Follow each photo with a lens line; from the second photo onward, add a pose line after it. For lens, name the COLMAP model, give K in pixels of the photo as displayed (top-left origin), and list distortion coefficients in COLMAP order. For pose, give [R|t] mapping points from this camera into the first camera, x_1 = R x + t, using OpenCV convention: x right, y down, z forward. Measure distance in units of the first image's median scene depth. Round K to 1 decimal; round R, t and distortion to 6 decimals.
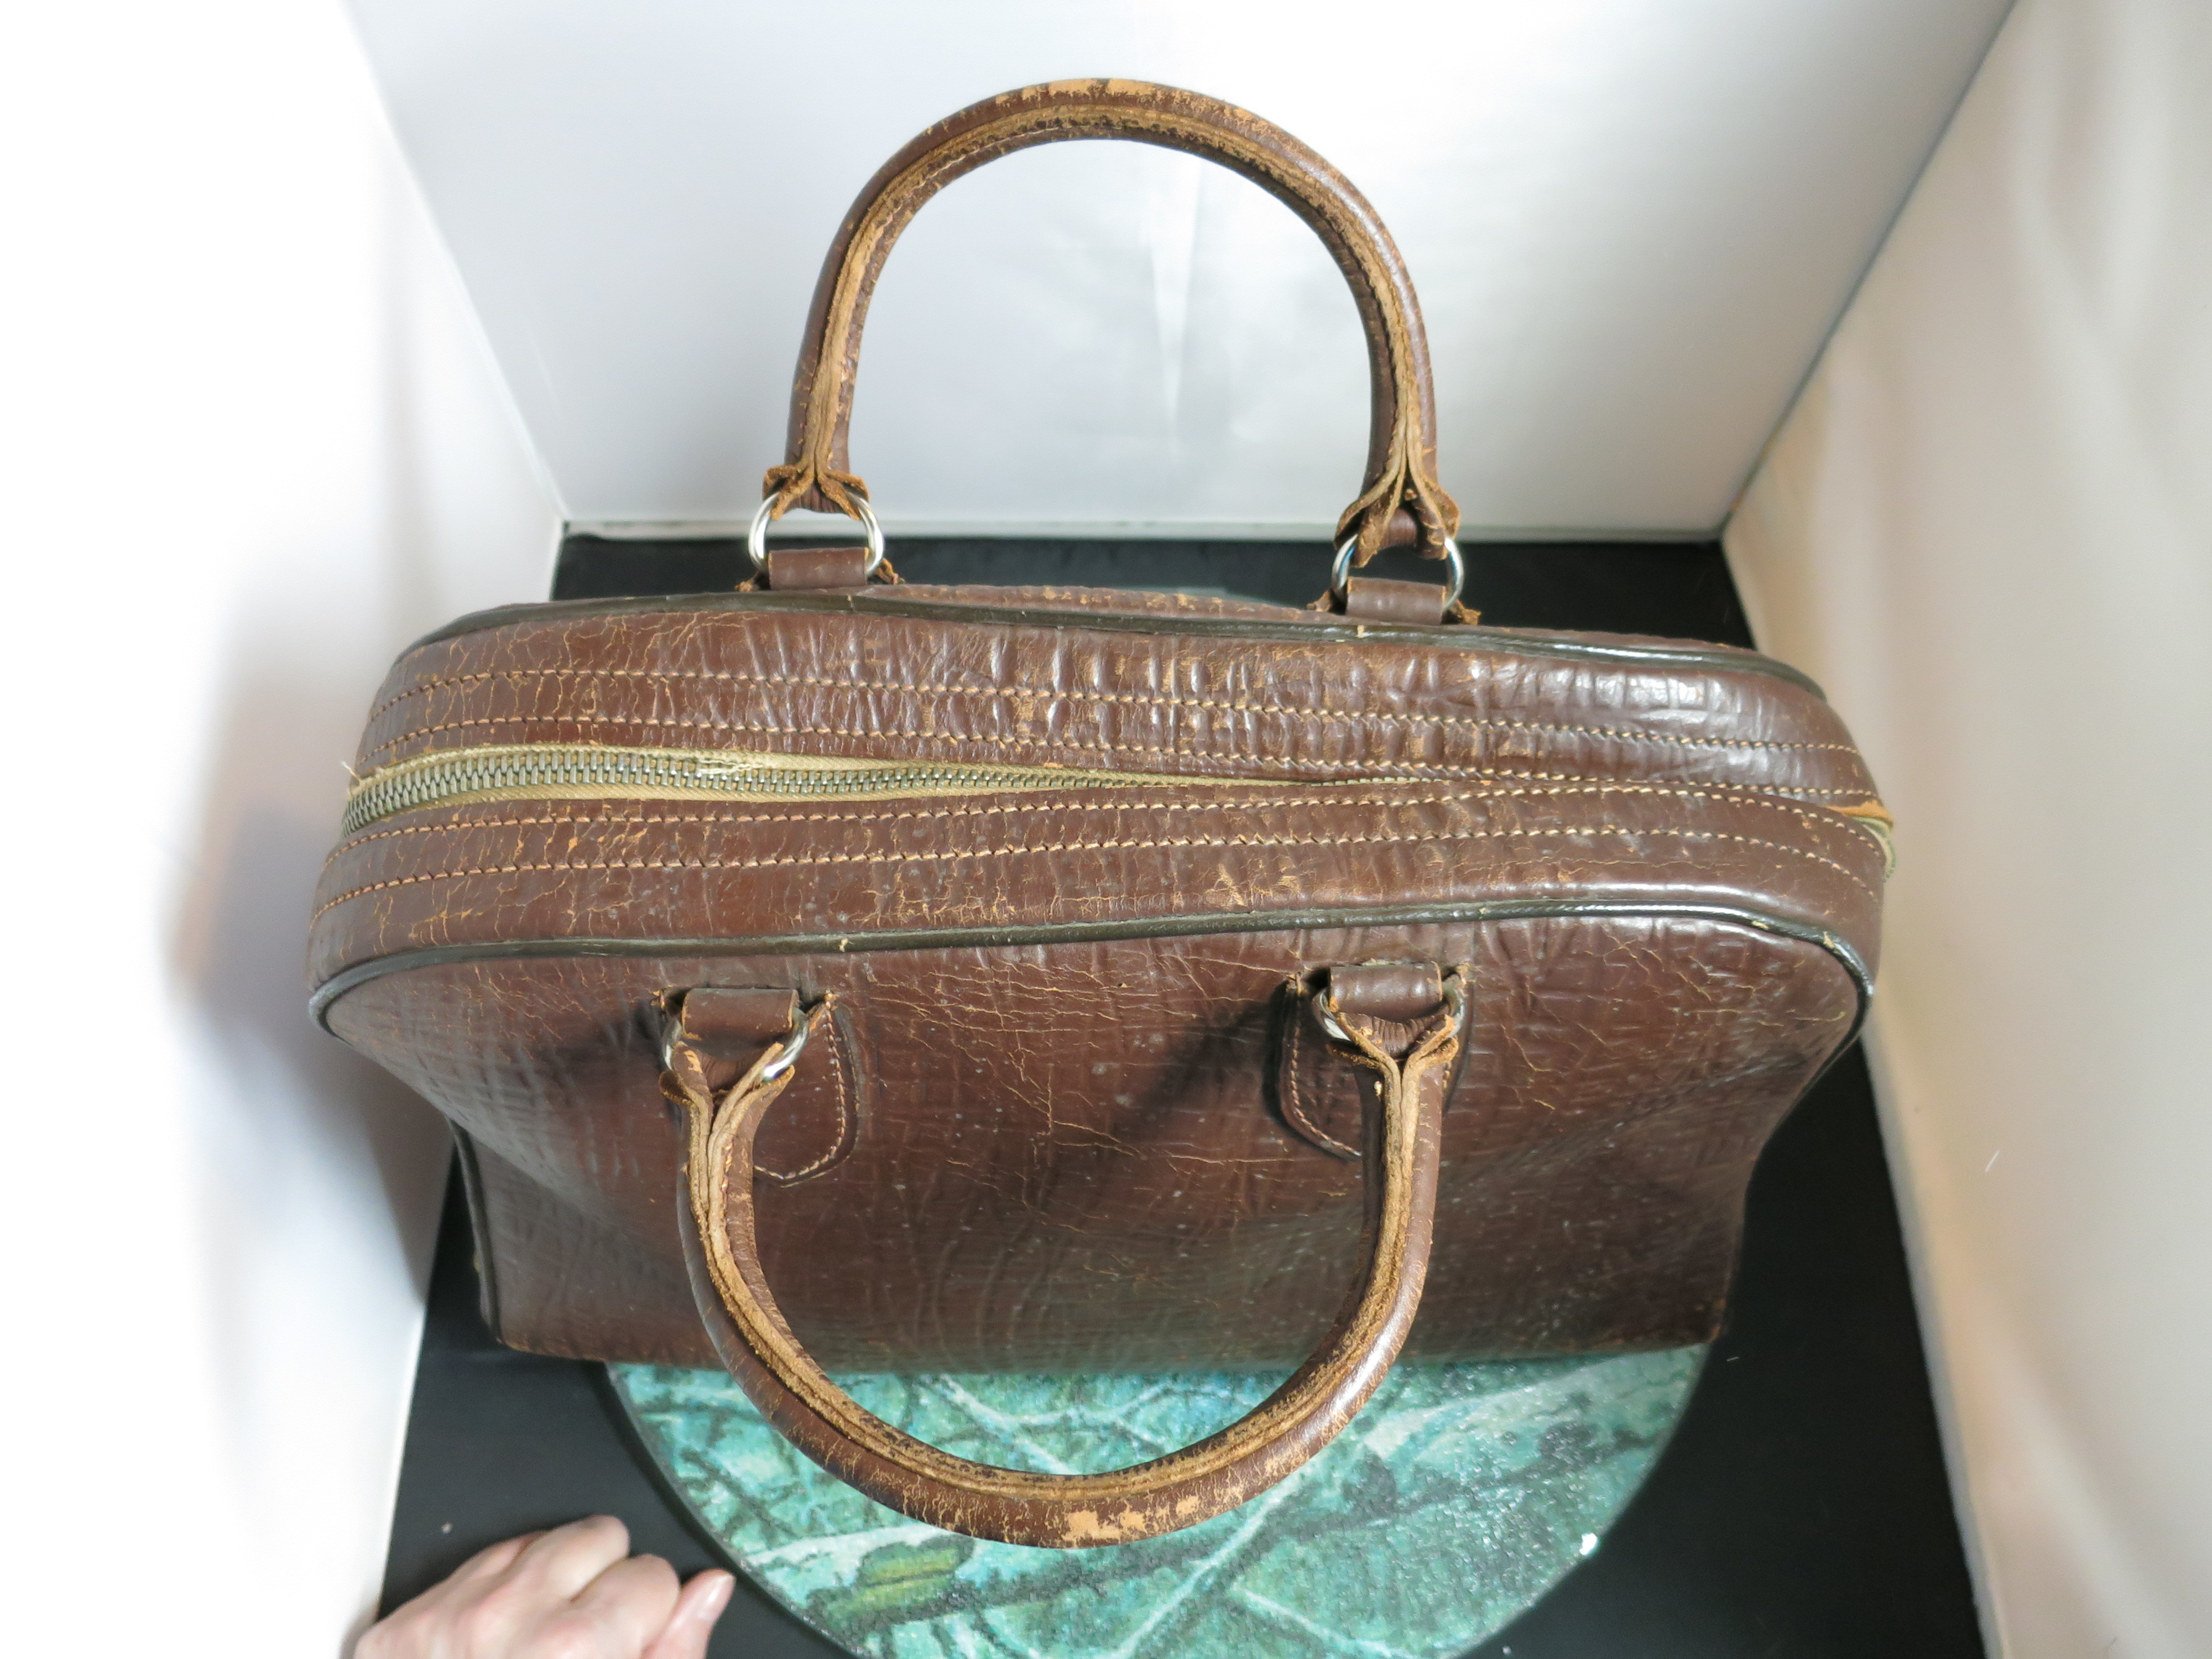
lens RADIAL K [[1544.4, 0, 1102.8], [0, 1544.4, 830.1], [0, 0, 1]] dist [-0.050393, 0.006031]
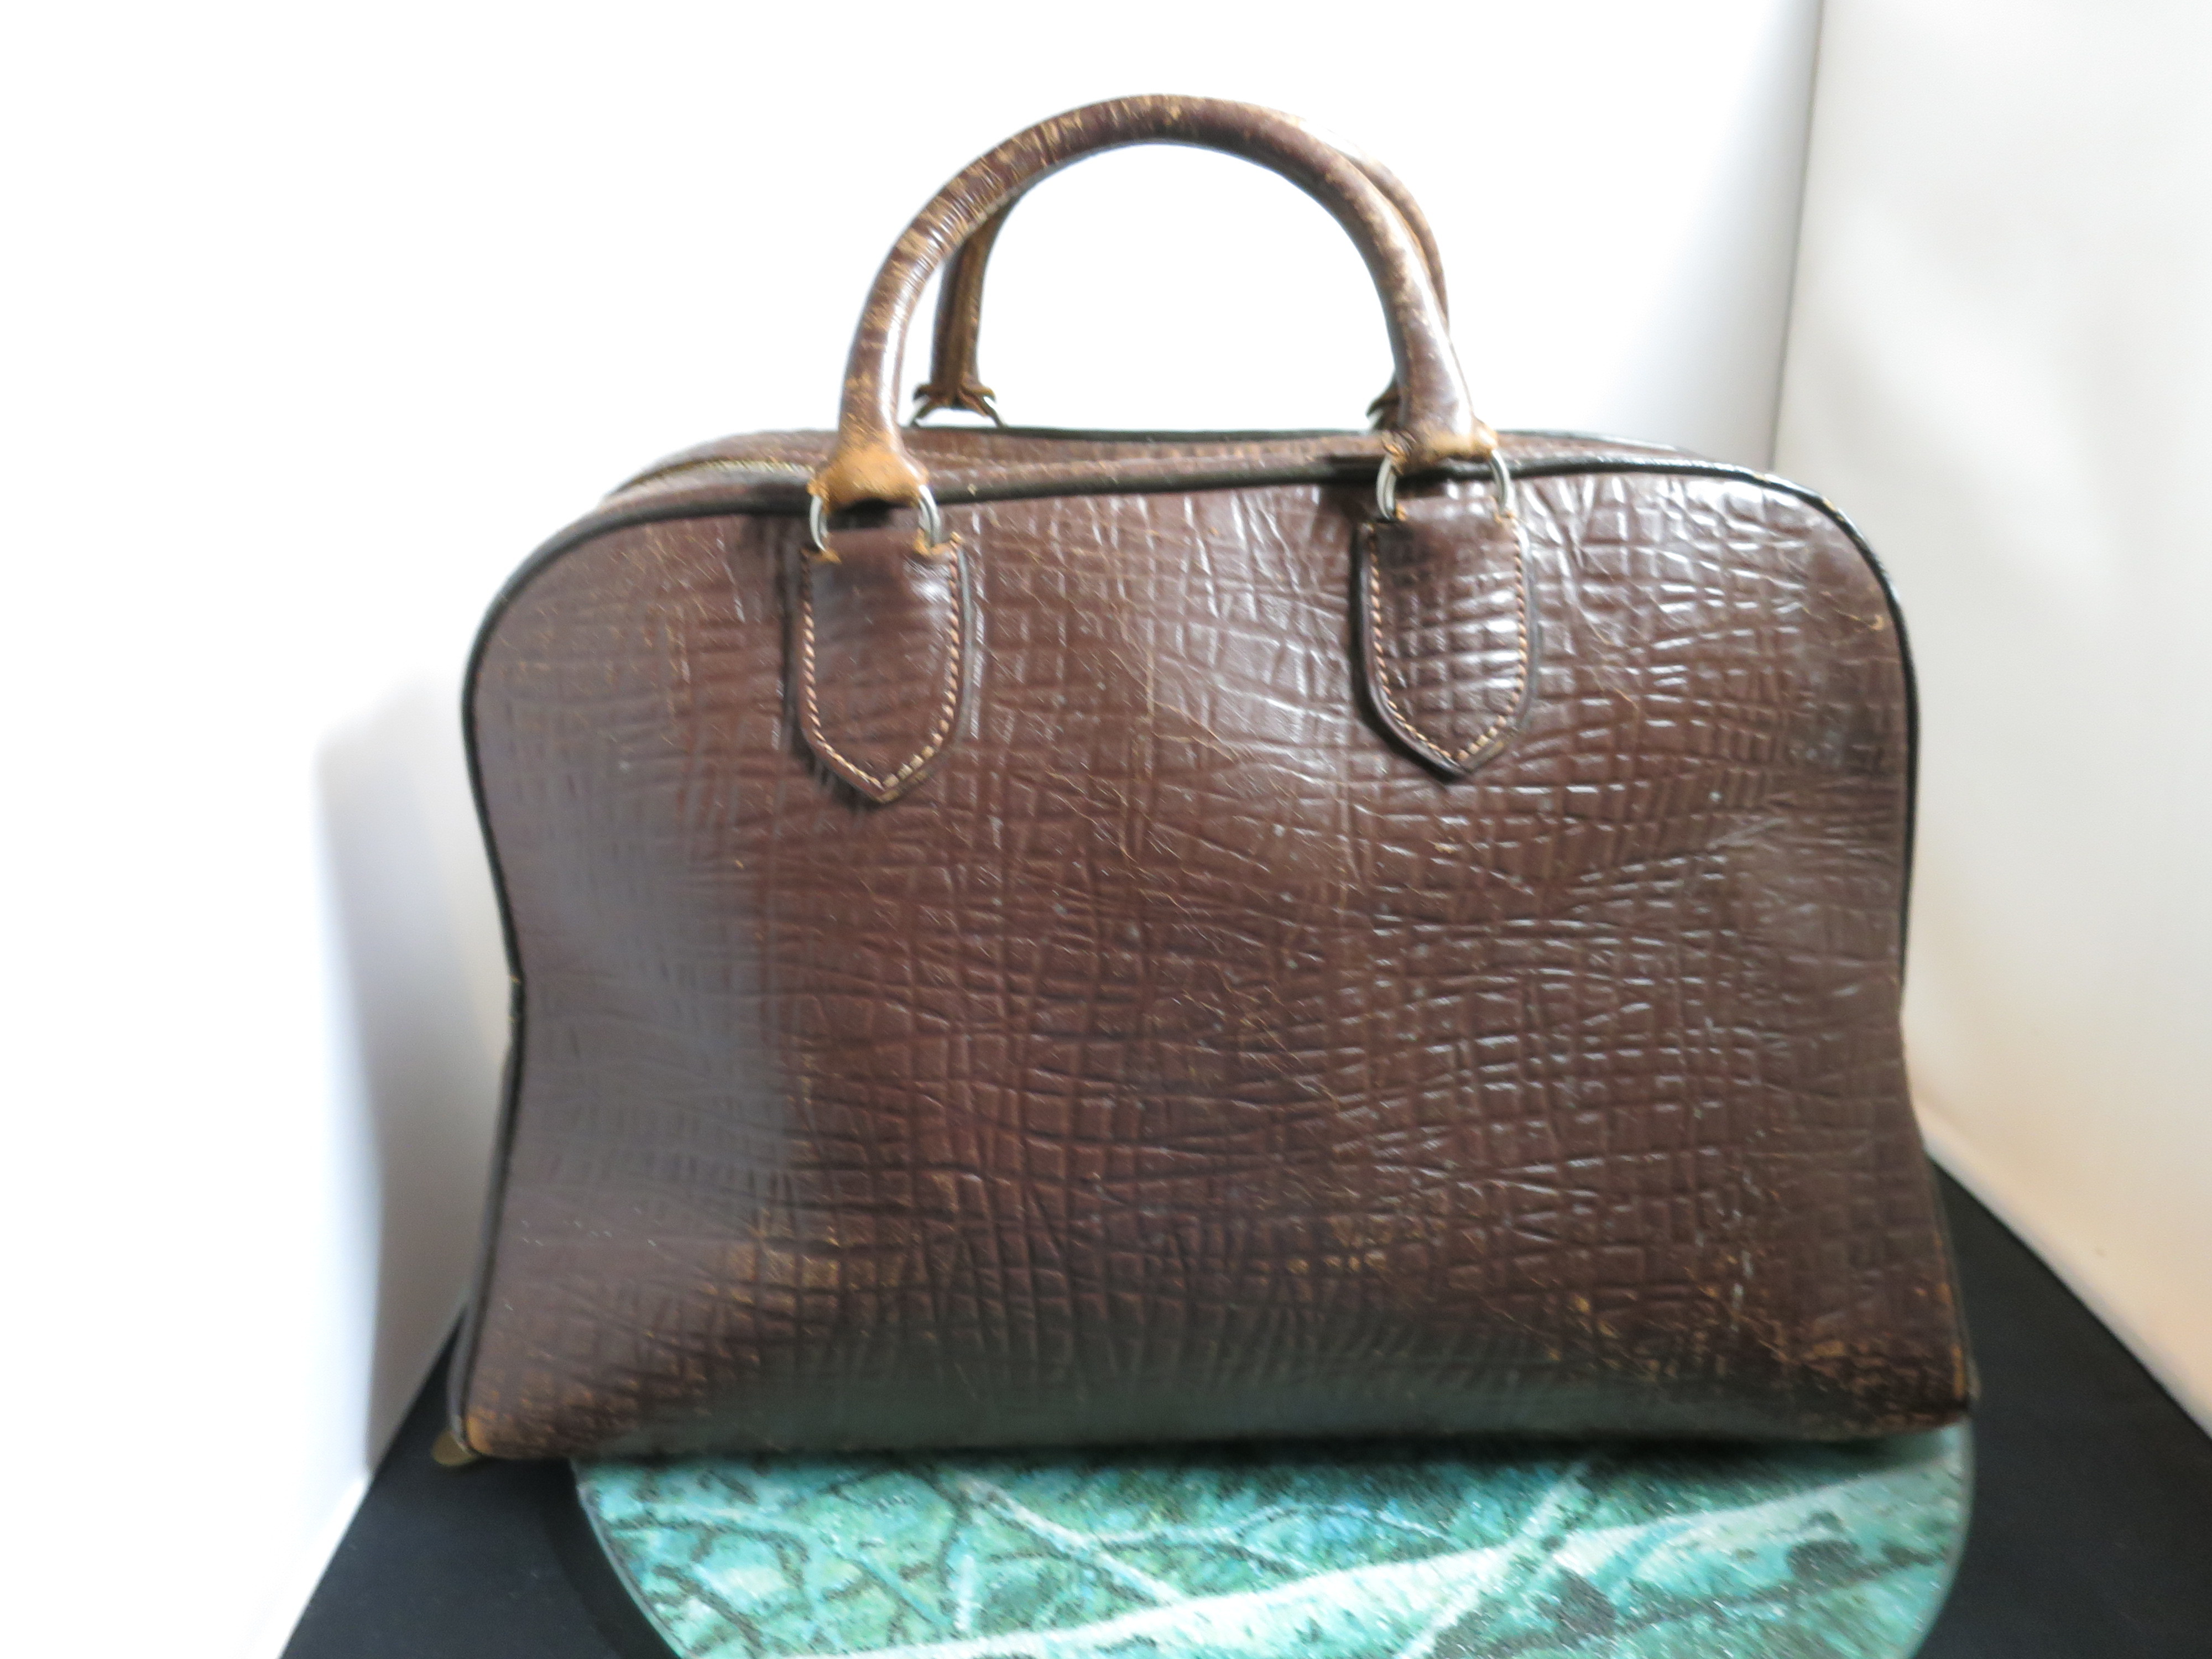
lens RADIAL K [[1544.4, 0, 1106.1], [0, 1544.4, 832.0], [0, 0, 1]] dist [-0.050393, 0.006031]
pose [[0.999710, -0.017845, -0.016171, -0.033200], [0.002094, 0.733380, -0.679816, 0.659167], [0.023991, 0.679585, 0.733204, 0.204706]]
